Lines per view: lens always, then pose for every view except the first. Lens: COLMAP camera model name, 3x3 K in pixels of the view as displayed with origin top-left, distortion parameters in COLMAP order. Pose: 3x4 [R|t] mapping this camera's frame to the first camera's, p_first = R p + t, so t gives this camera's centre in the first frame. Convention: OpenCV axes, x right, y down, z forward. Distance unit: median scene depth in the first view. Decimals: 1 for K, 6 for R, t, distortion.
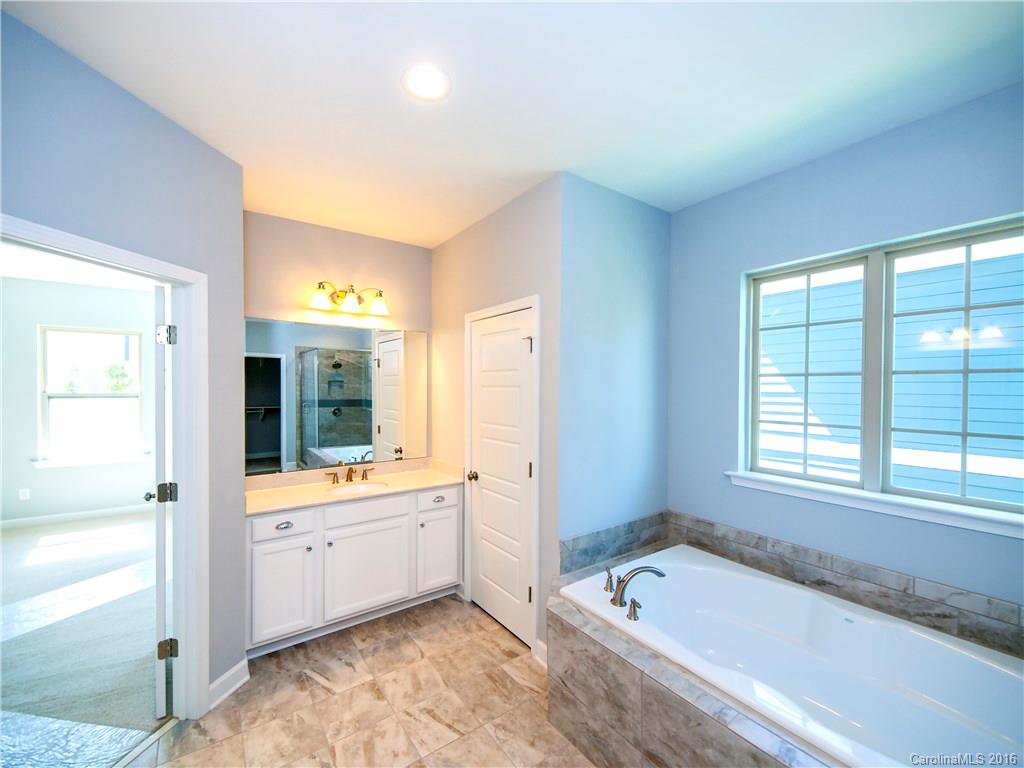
lens RADIAL K [[418.6, 0, 508.3], [0, 418.6, 387.4], [0, 0, 1]] dist [0.022341, 0.001173]
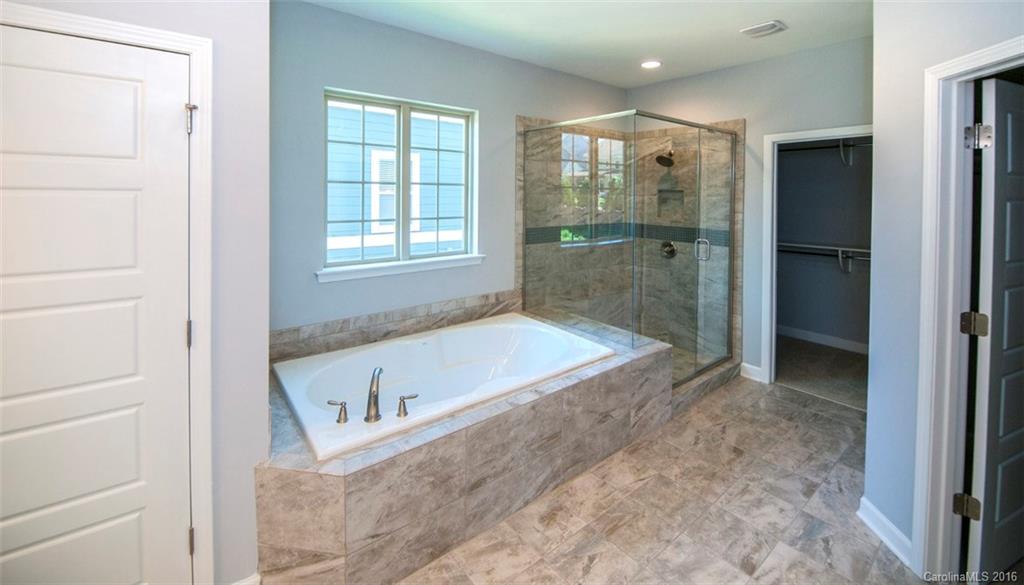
lens RADIAL K [[422.2, 0, 484.8], [0, 422.2, 201.6], [0, 0, 1]] dist [0.004561, 0.000058]
pose [[-0.011892, -0.015063, 0.999816, -0.659758], [-0.001332, 0.999886, 0.015048, 0.008327], [-0.999928, -0.001153, -0.011911, 0.727125]]
